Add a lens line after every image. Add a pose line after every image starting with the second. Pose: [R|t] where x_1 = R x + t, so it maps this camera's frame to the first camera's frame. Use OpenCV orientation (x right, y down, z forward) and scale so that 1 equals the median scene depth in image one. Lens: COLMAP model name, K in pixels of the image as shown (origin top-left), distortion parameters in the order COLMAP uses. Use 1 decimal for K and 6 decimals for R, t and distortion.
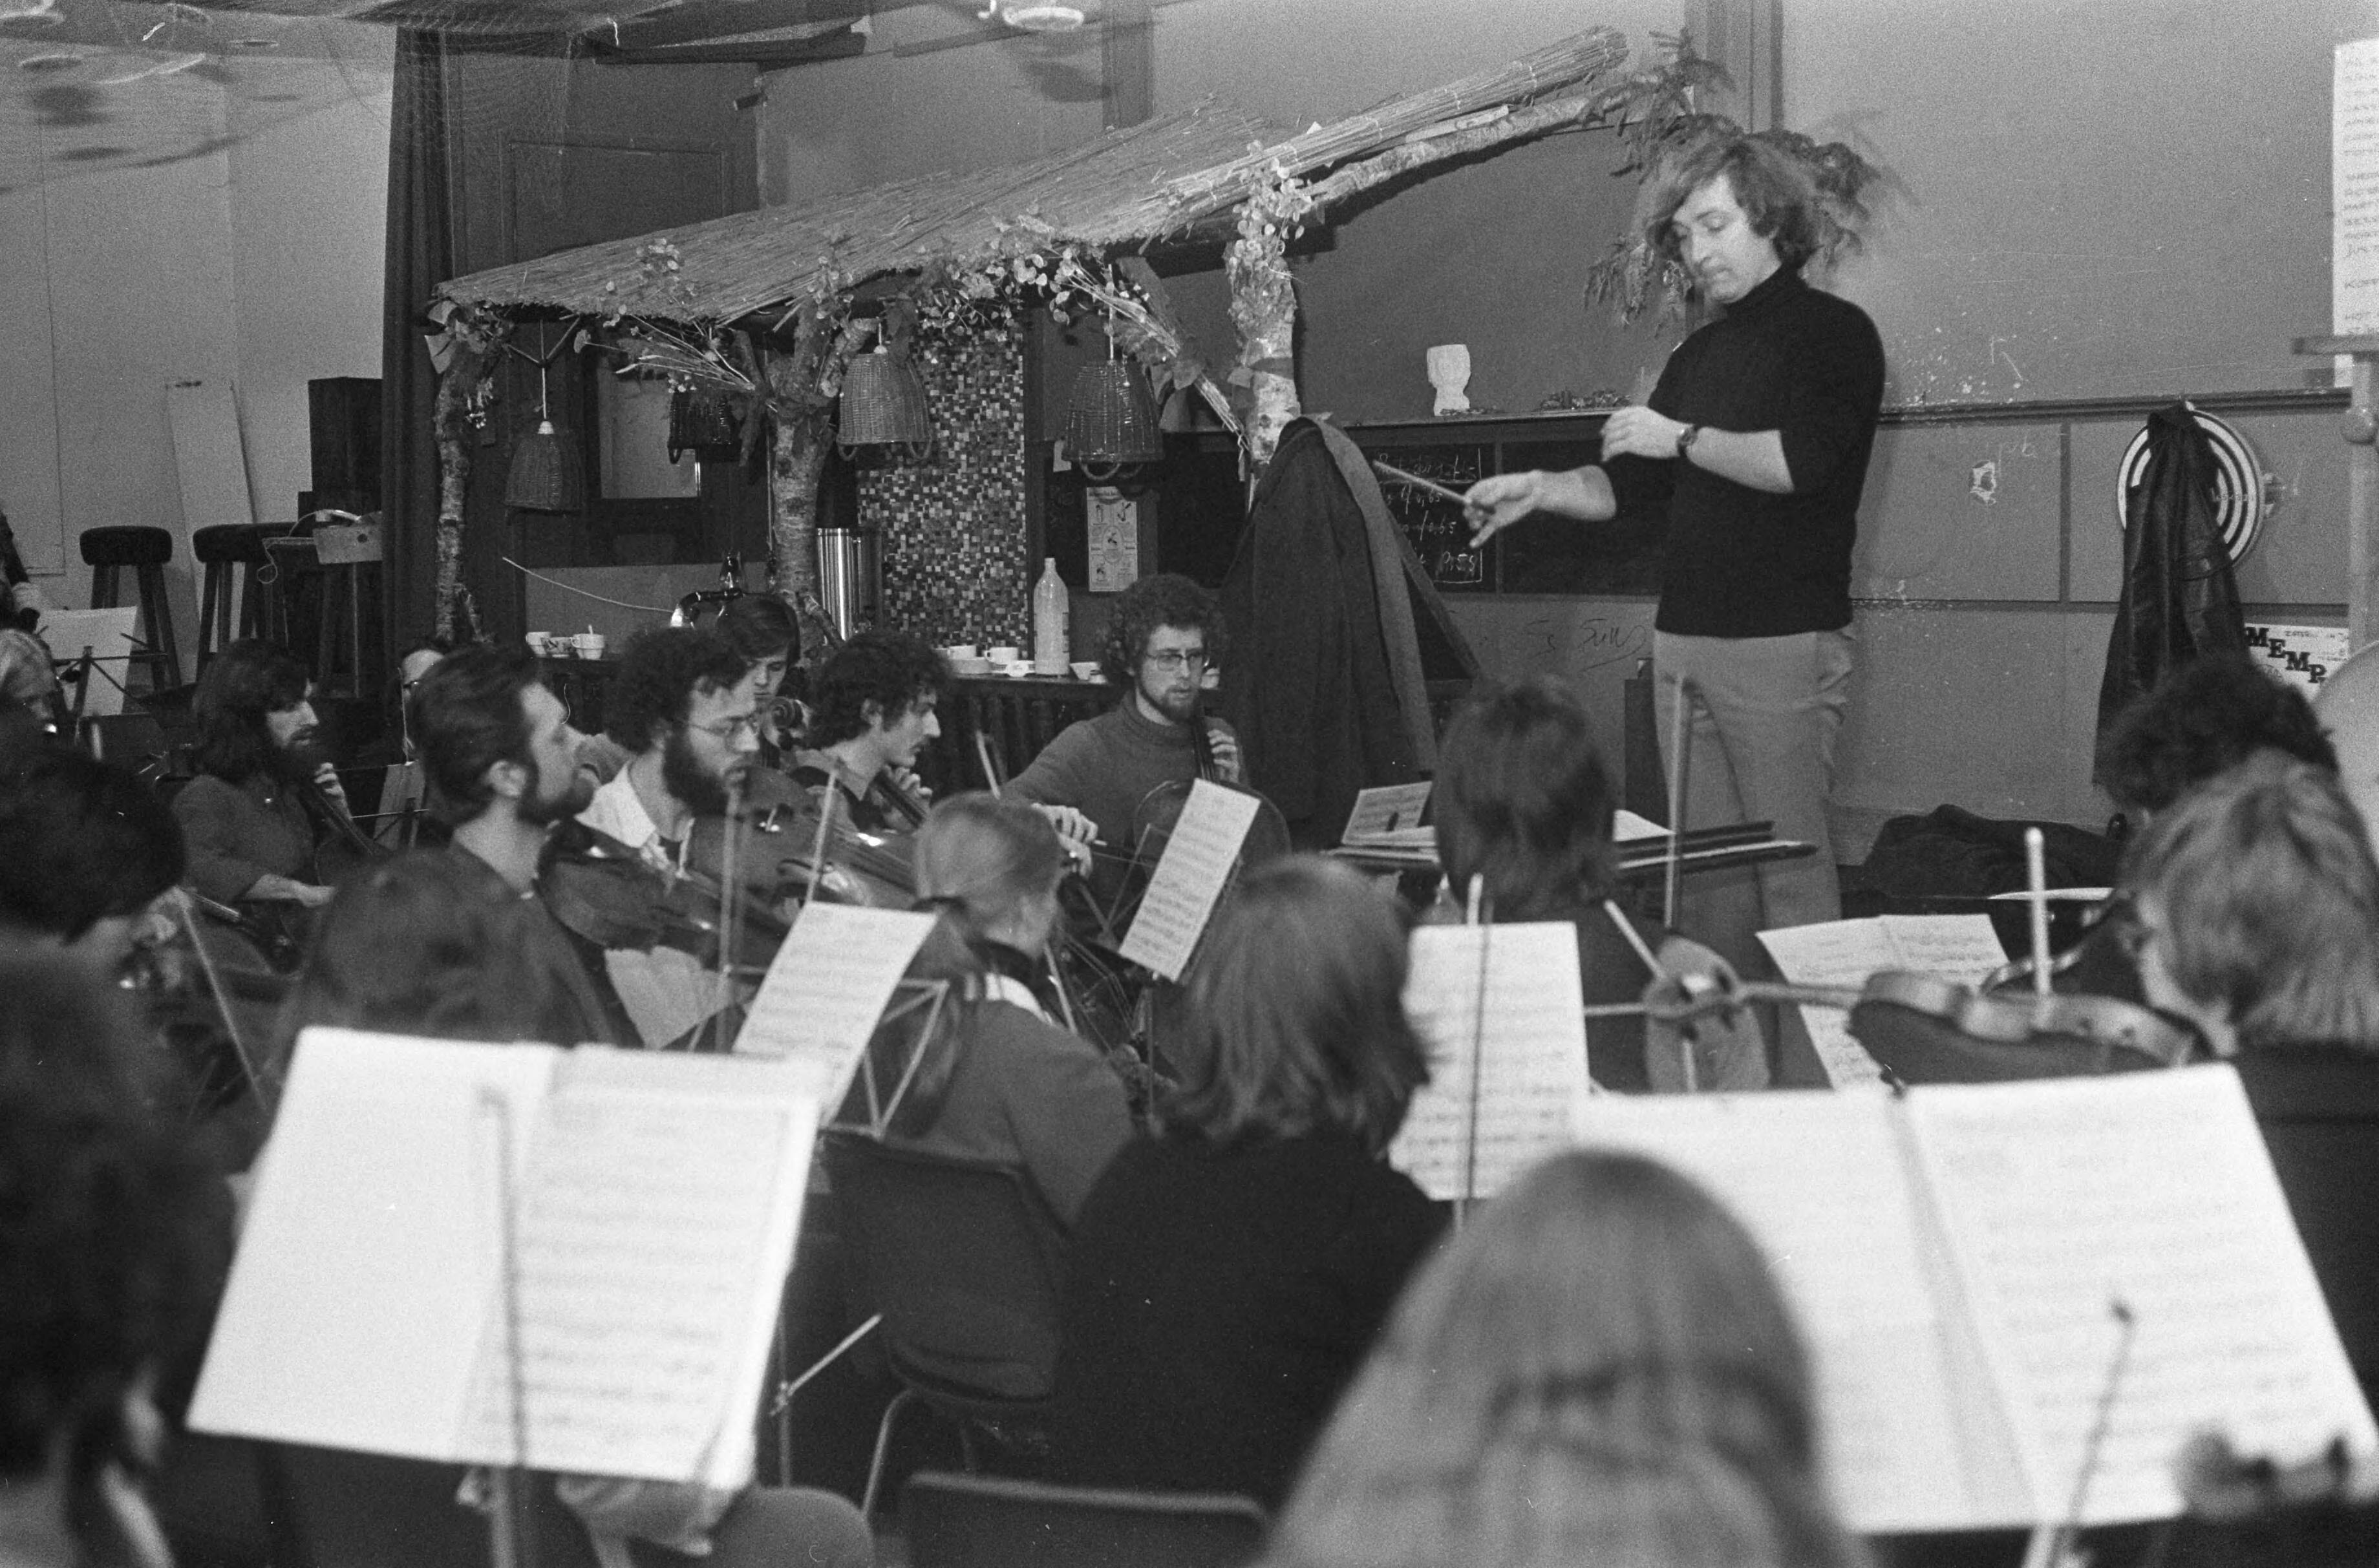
lens RADIAL K [[3610.4, 0, 1189.5], [0, 3610.4, 784.0], [0, 0, 1]] dist [0.129577, -0.063078]
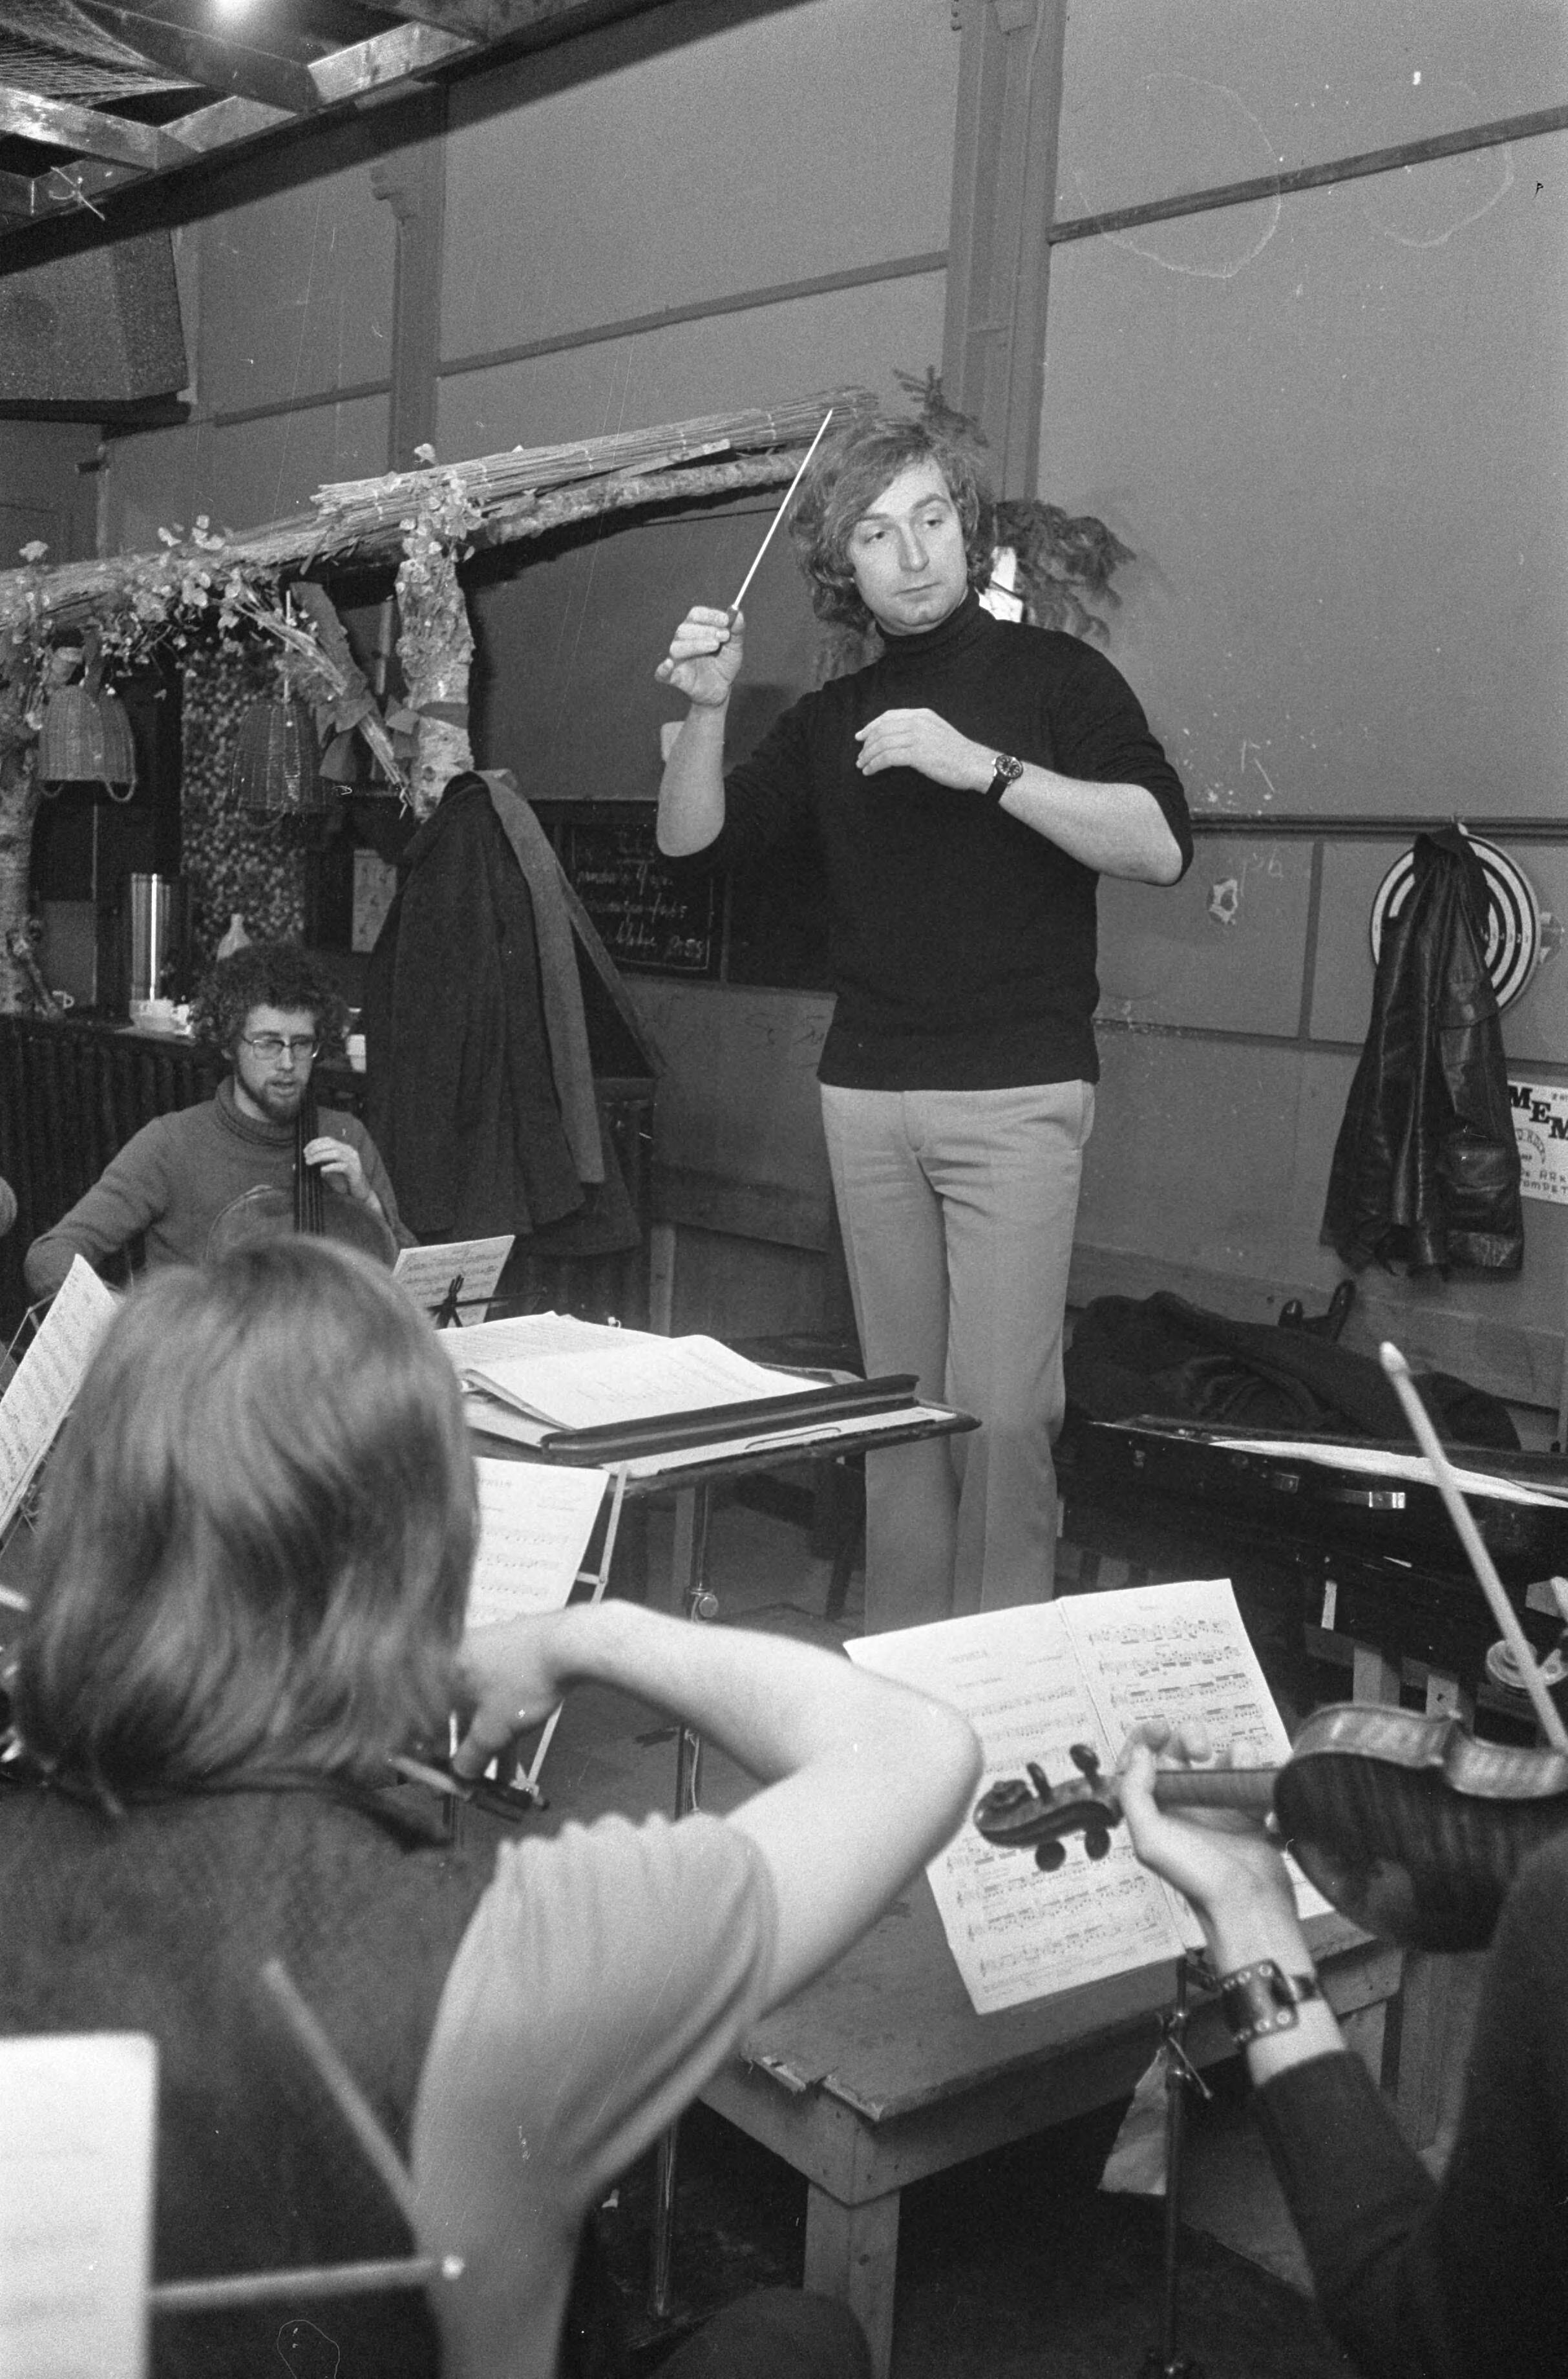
lens RADIAL K [[2401.0, 0, 789.2], [0, 2401.0, 1220.6], [0, 0, 1]] dist [0.015616, 0.001951]
pose [[0.996398, 0.059331, 0.060588, 0.078533], [-0.062738, 0.996459, 0.055981, -0.030176], [-0.057052, -0.059580, 0.996592, 0.403911]]
